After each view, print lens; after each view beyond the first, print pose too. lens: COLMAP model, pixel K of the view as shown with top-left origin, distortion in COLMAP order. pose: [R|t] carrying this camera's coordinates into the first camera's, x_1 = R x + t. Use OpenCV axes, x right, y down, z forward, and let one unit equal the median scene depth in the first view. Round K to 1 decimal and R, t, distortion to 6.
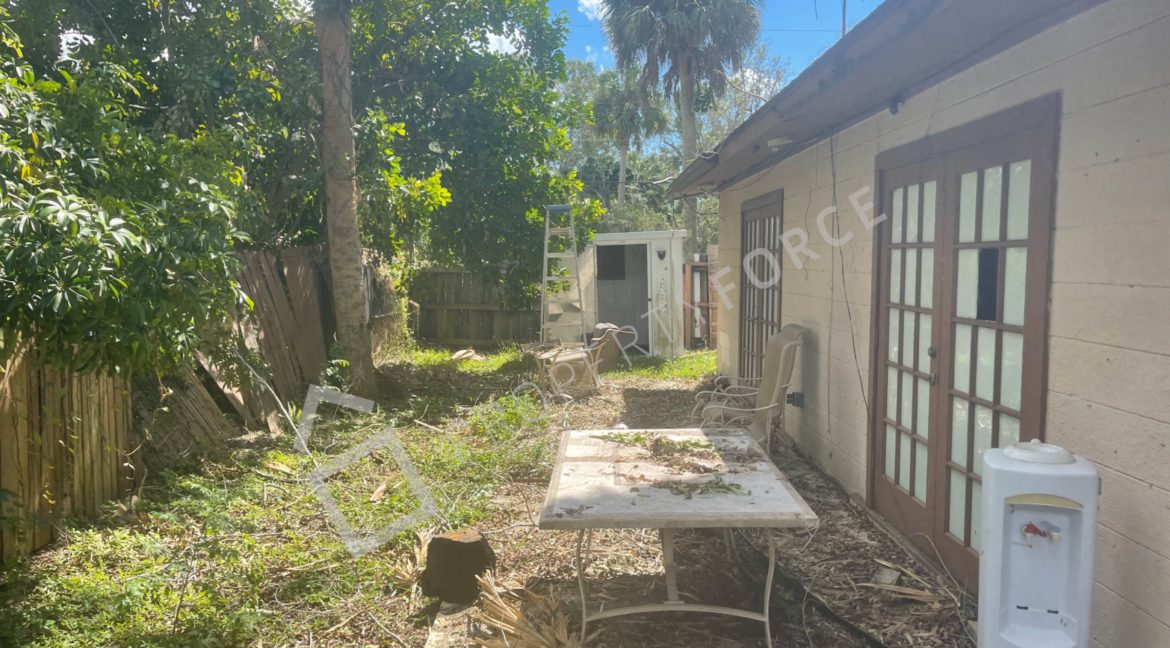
lens RADIAL K [[870.5, 0, 579.9], [0, 870.5, 331.3], [0, 0, 1]] dist [0.009933, -0.000715]
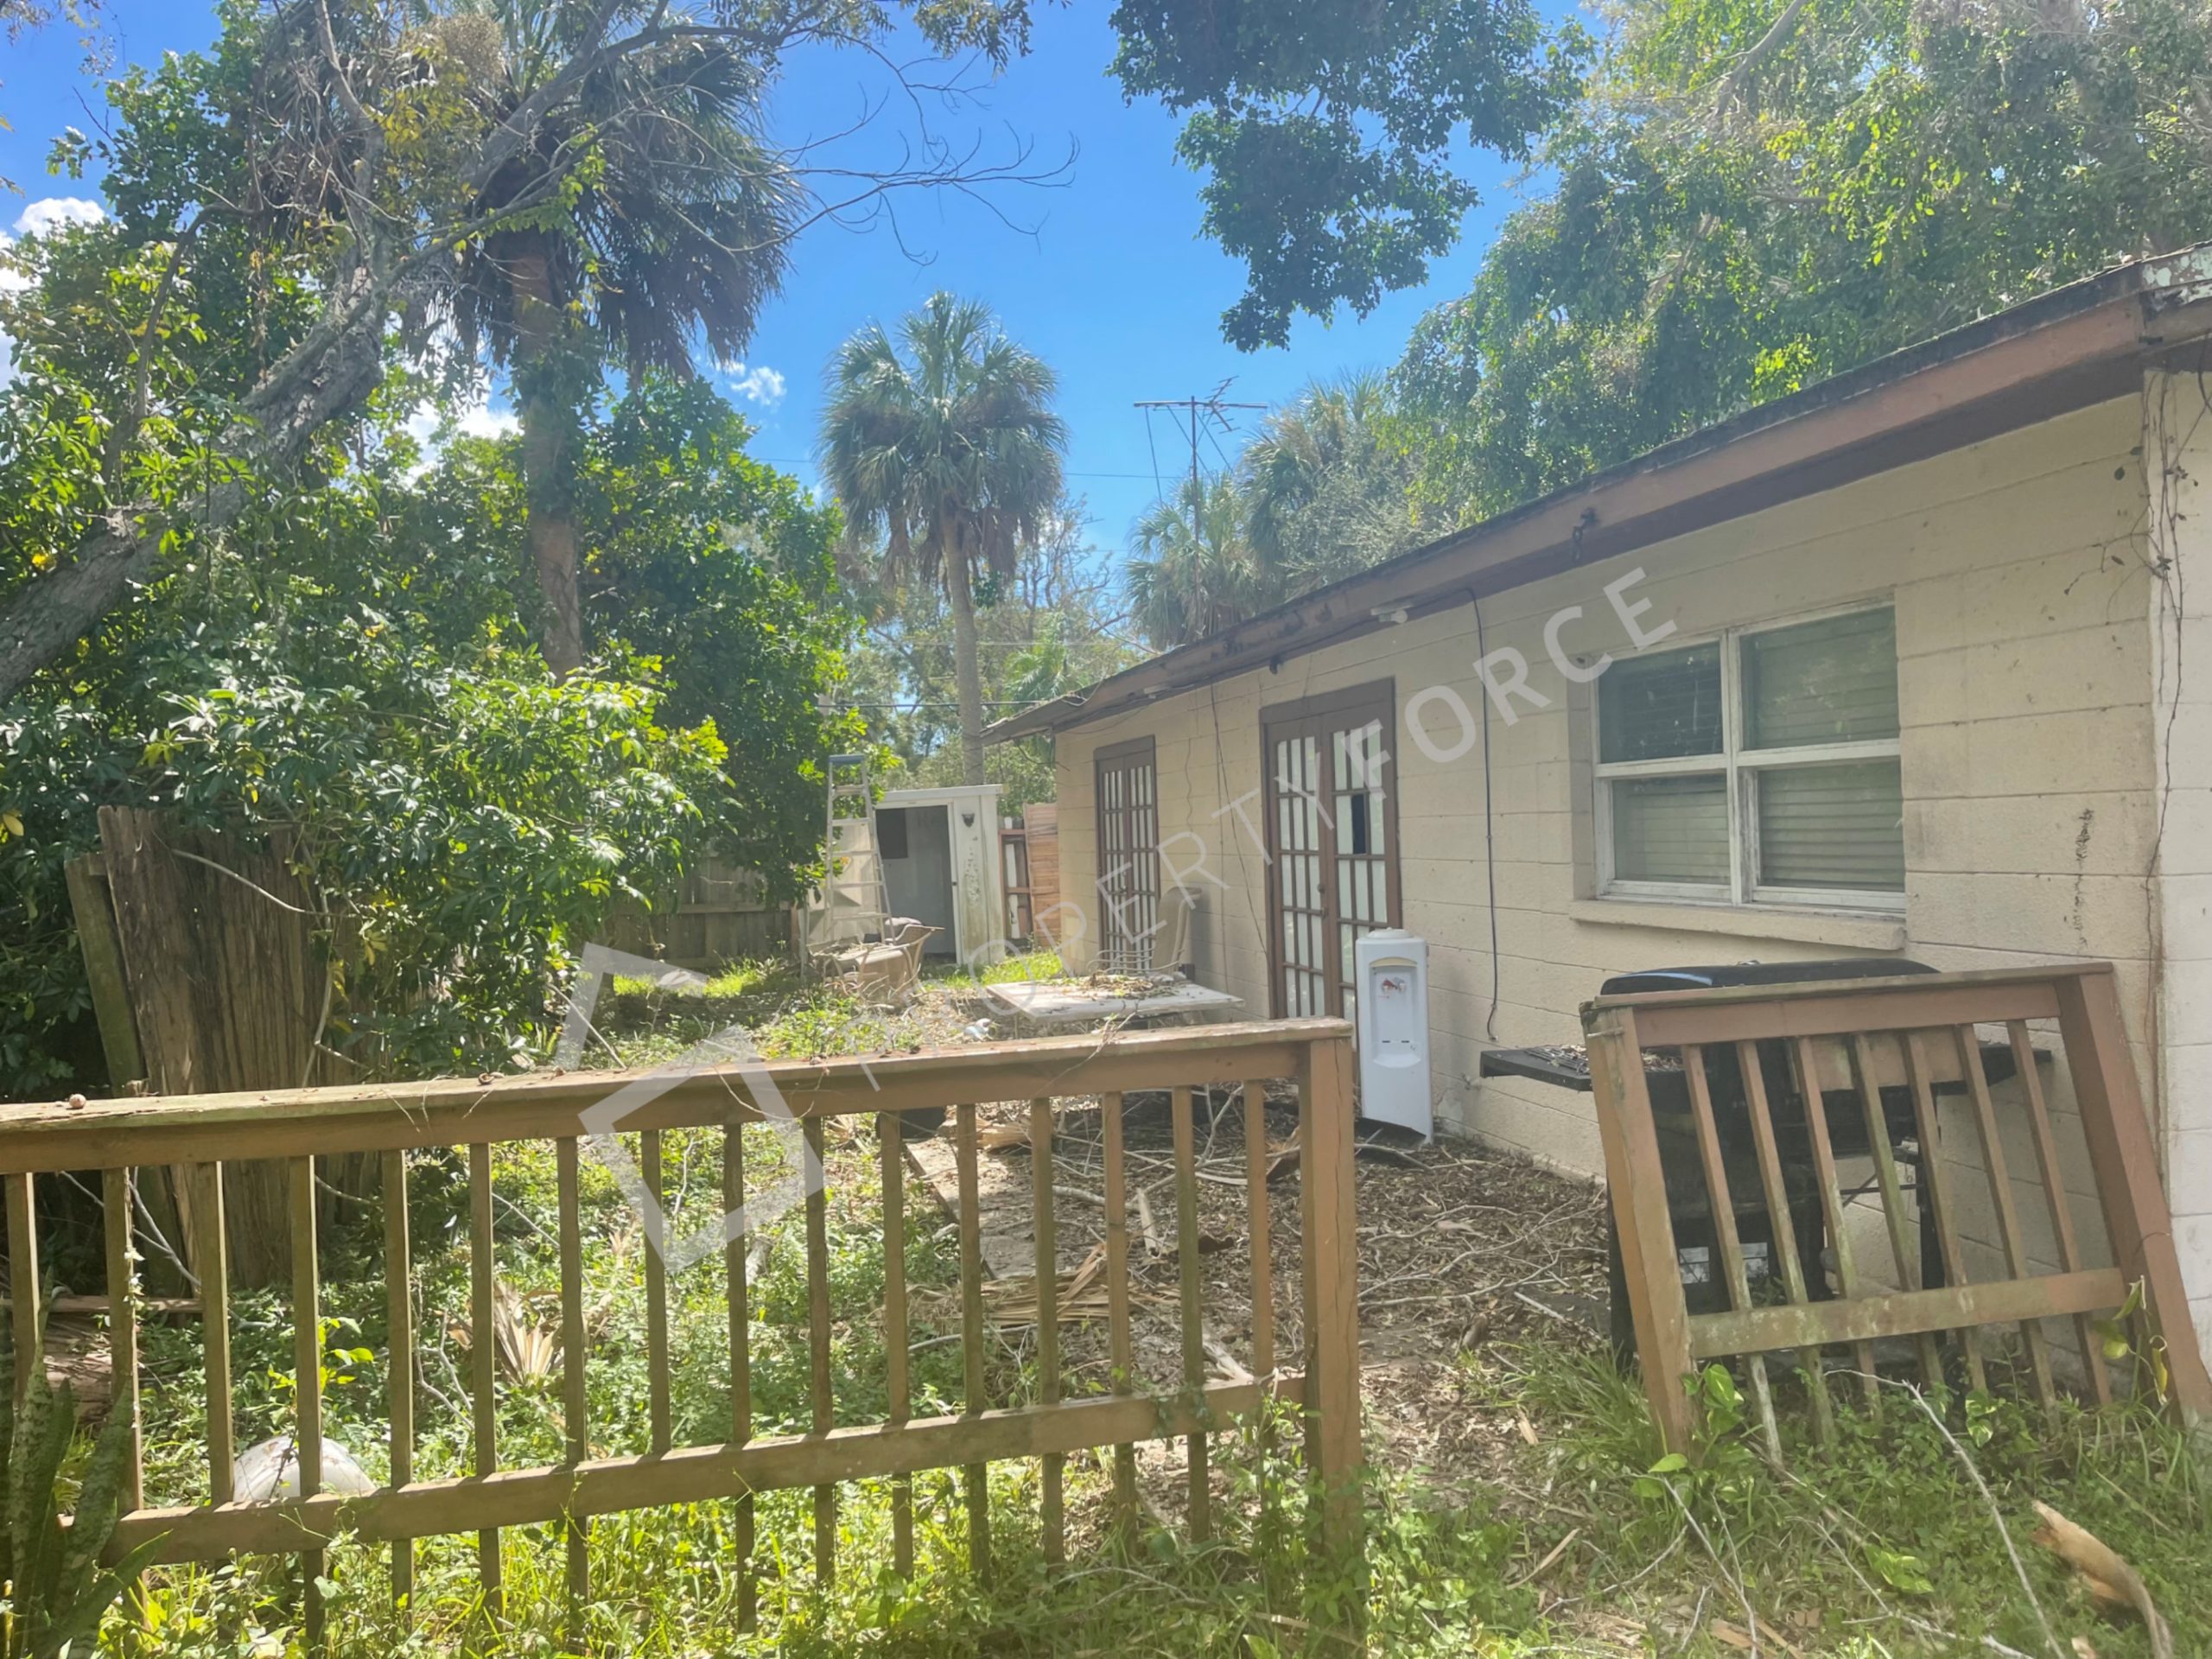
lens RADIAL K [[1682.6, 0, 1108.3], [0, 1682.6, 825.9], [0, 0, 1]] dist [-0.001080, -0.000086]
pose [[0.968408, -0.033571, 0.247101, -0.196110], [0.055754, 0.994961, -0.083331, 0.054679], [-0.243059, 0.094476, 0.965400, -0.514108]]
